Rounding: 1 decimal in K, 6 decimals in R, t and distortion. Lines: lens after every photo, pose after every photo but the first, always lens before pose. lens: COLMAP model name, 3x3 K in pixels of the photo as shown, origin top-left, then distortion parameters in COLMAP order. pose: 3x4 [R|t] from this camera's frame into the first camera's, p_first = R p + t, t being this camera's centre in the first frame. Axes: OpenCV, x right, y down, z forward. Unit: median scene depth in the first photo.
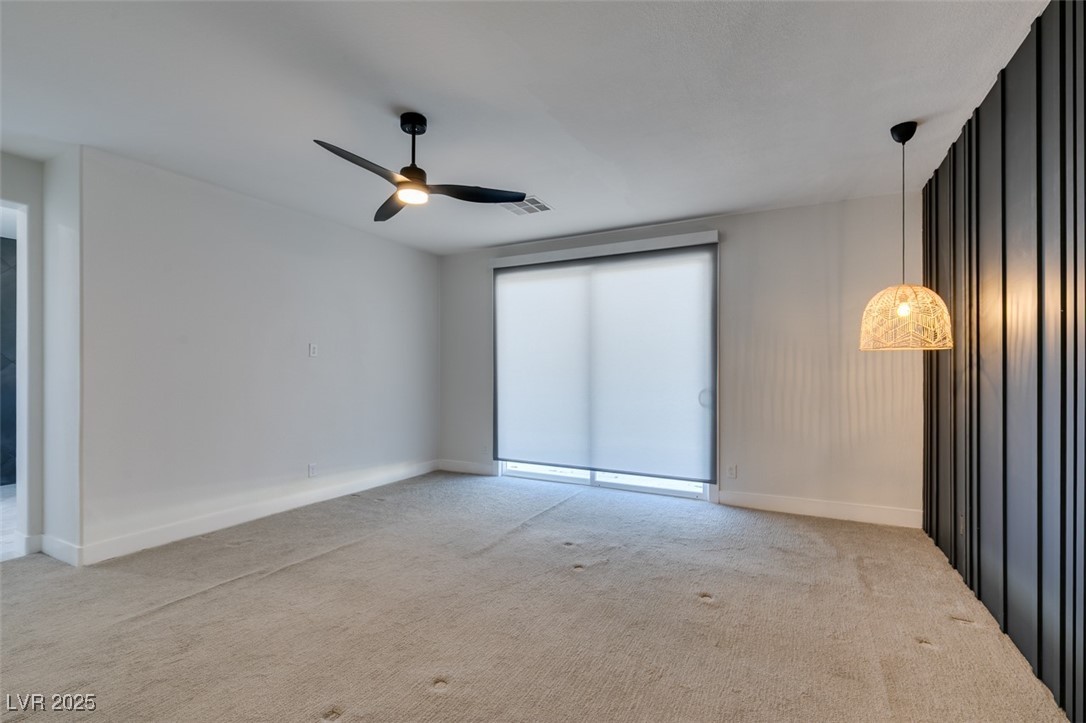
lens RADIAL K [[484.6, 0, 544.2], [0, 484.6, 368.1], [0, 0, 1]] dist [0.007614, -0.000856]
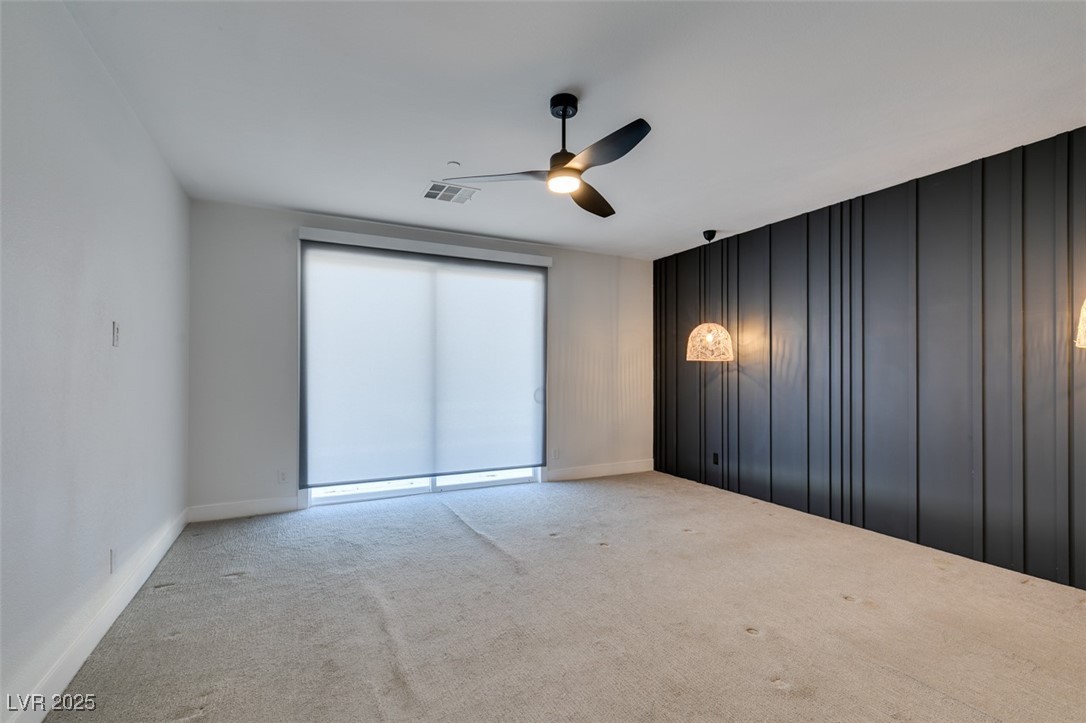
lens RADIAL K [[484.6, 0, 544.2], [0, 484.6, 368.1], [0, 0, 1]] dist [0.007614, -0.000856]
pose [[0.581796, 0.007032, 0.813305, -0.631666], [-0.005953, 0.999973, -0.004387, -0.000503], [-0.813313, -0.002289, 0.581822, 0.299229]]
